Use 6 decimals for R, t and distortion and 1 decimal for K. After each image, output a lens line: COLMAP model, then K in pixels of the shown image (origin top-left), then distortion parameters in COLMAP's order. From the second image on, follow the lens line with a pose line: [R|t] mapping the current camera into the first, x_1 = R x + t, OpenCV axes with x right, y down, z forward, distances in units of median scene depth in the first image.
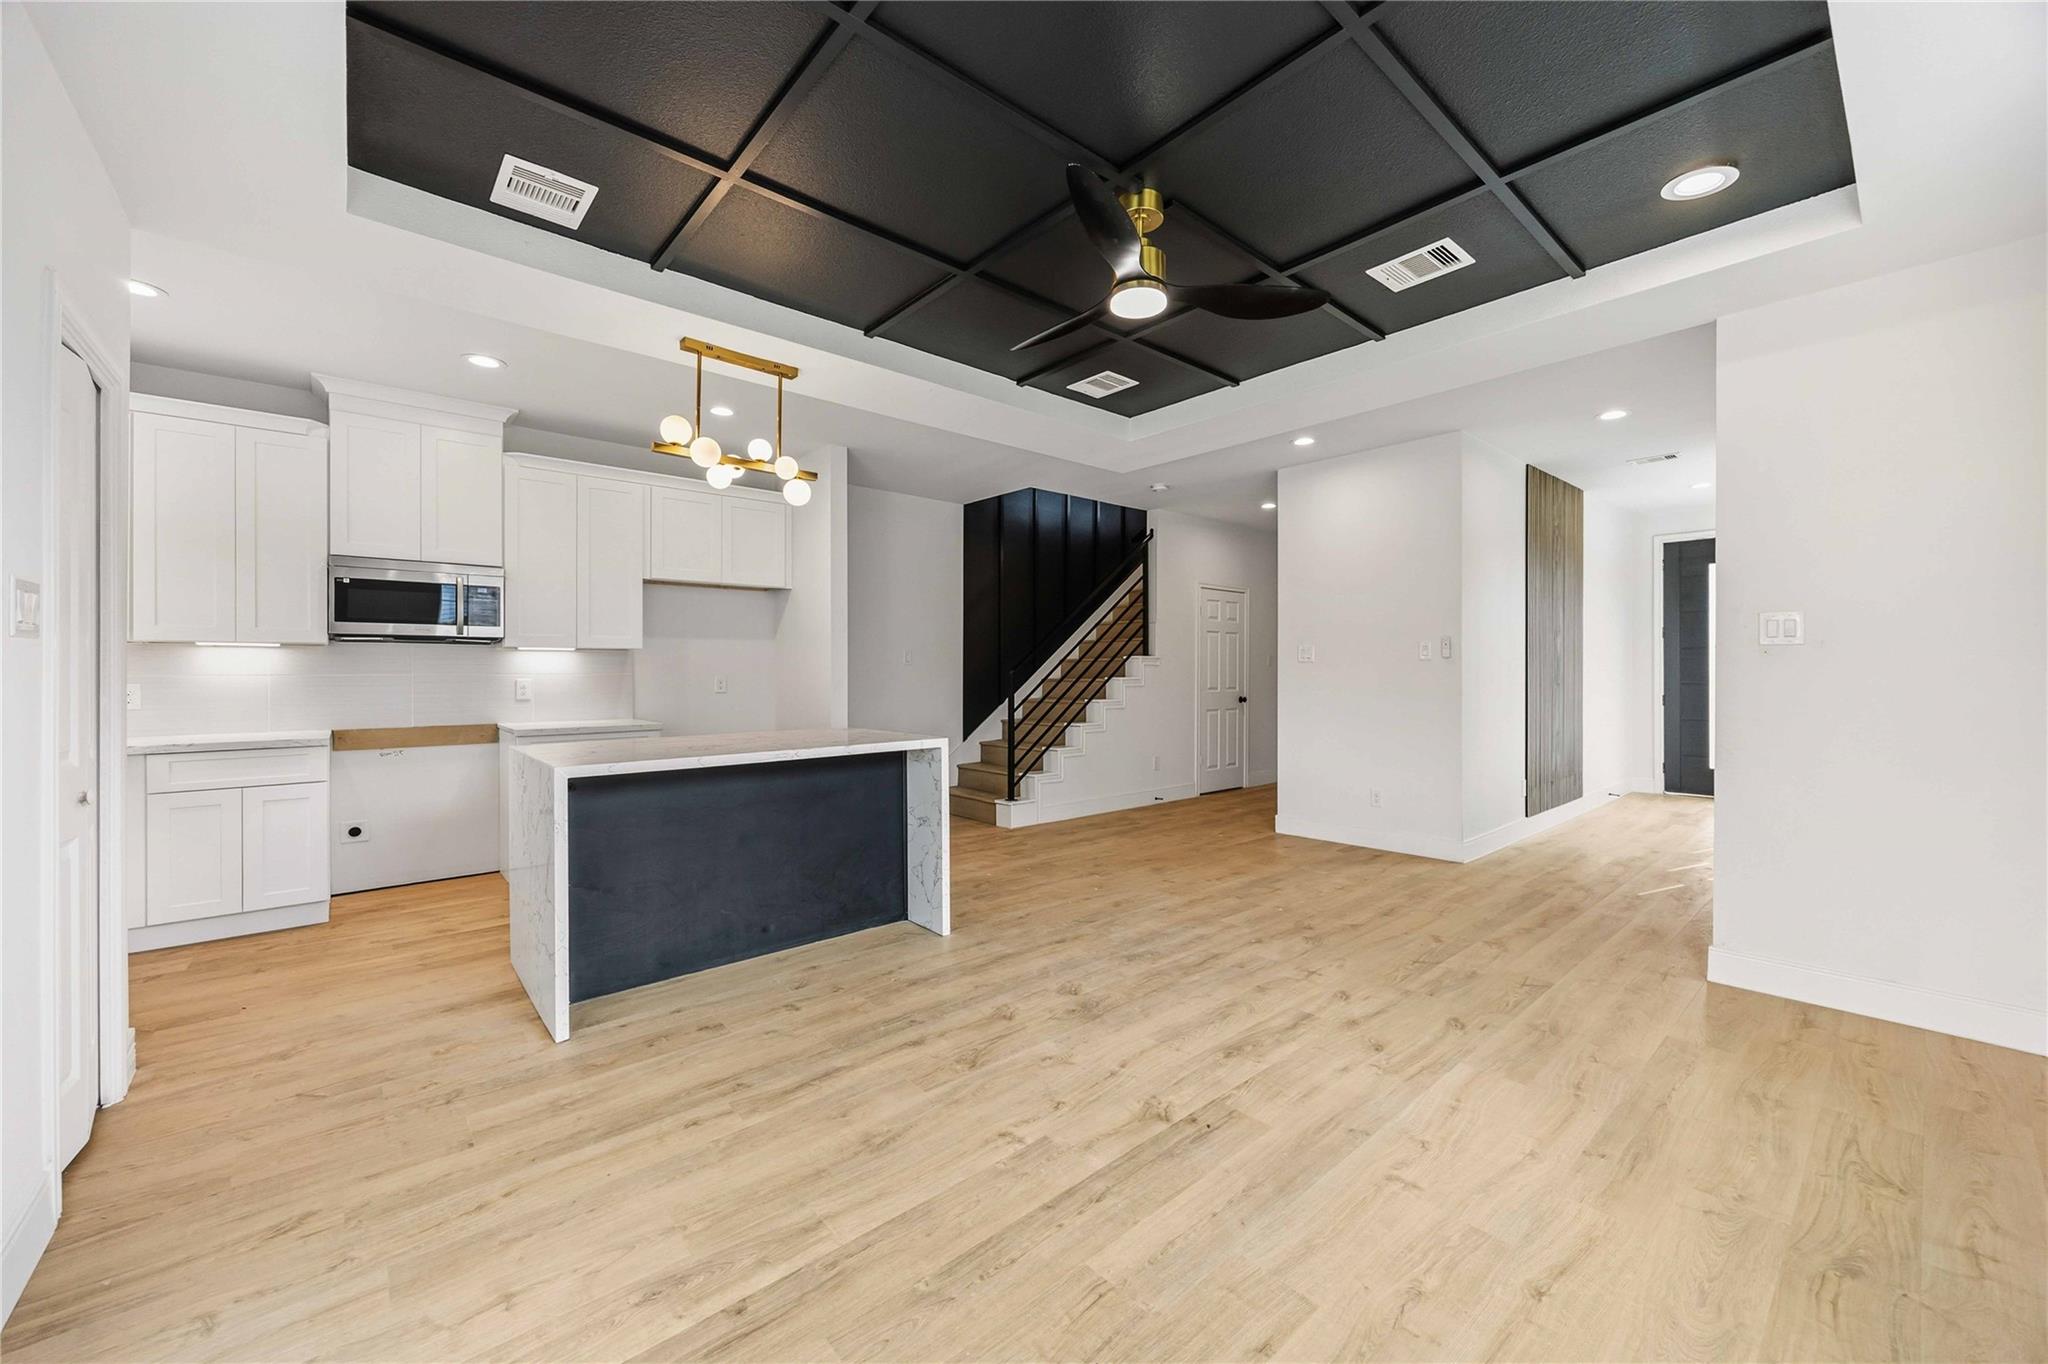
lens RADIAL K [[779.7, 0, 1018.1], [0, 779.7, 673.3], [0, 0, 1]] dist [-0.003504, 0.000780]
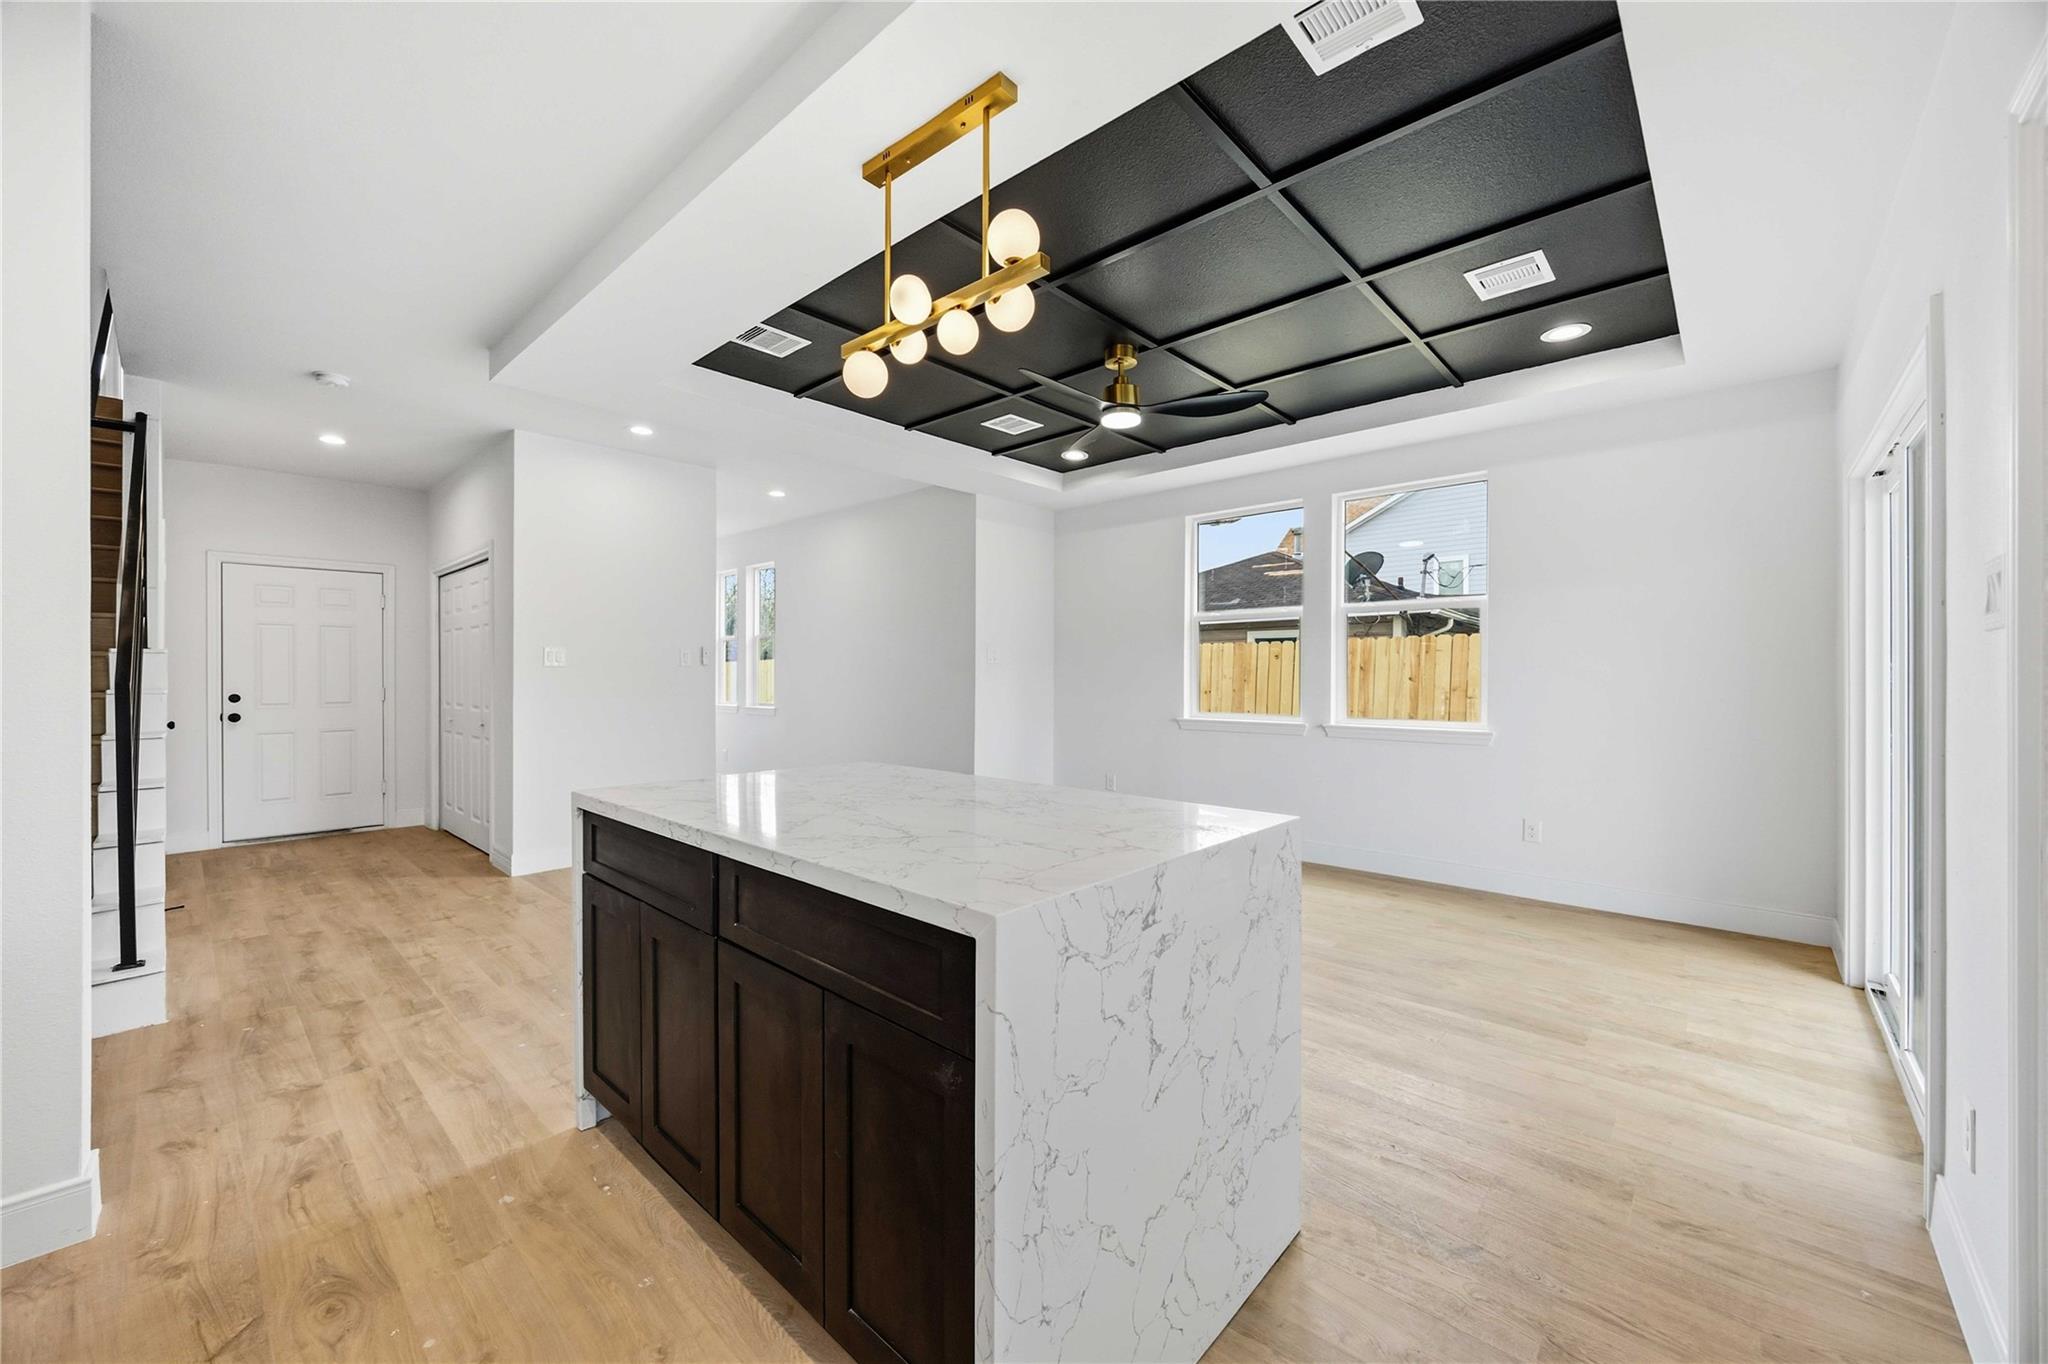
lens RADIAL K [[779.7, 0, 1023.8], [0, 779.7, 677.9], [0, 0, 1]] dist [-0.003504, 0.000780]
pose [[-0.118569, 0.000488, 0.992946, -0.655615], [0.004822, 0.999988, 0.000085, 0.000608], [-0.992934, 0.004798, -0.118570, 0.700440]]
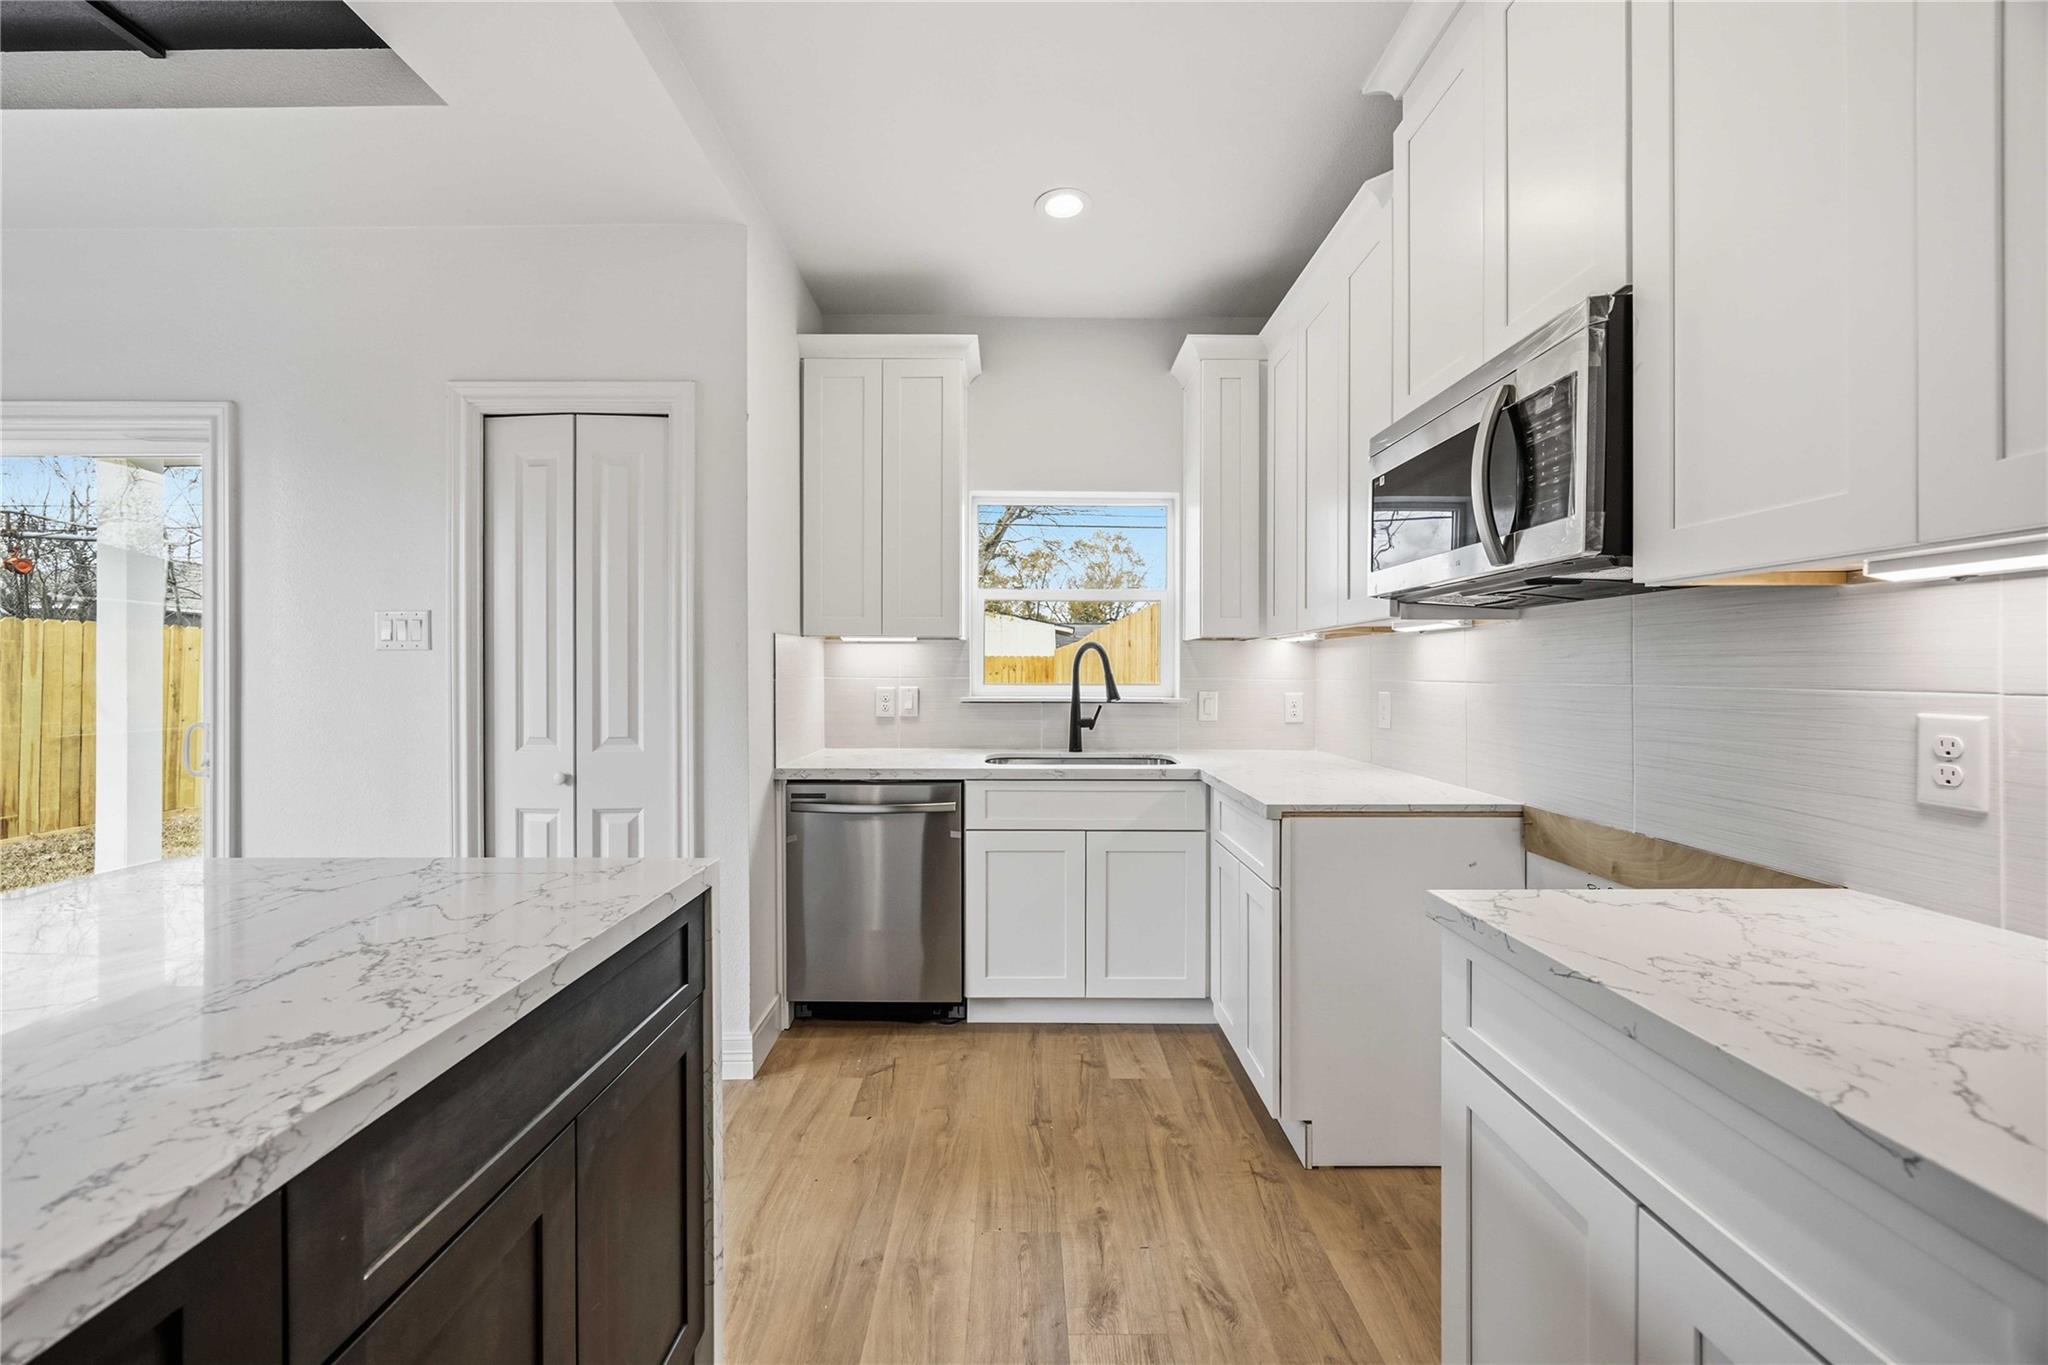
lens RADIAL K [[779.7, 0, 1025.1], [0, 779.7, 671.8], [0, 0, 1]] dist [-0.003504, 0.000780]
pose [[-0.648991, 0.000863, -0.760796, -0.304640], [-0.001255, 0.999997, 0.002206, -0.003904], [0.760795, 0.002386, -0.648987, 0.946955]]
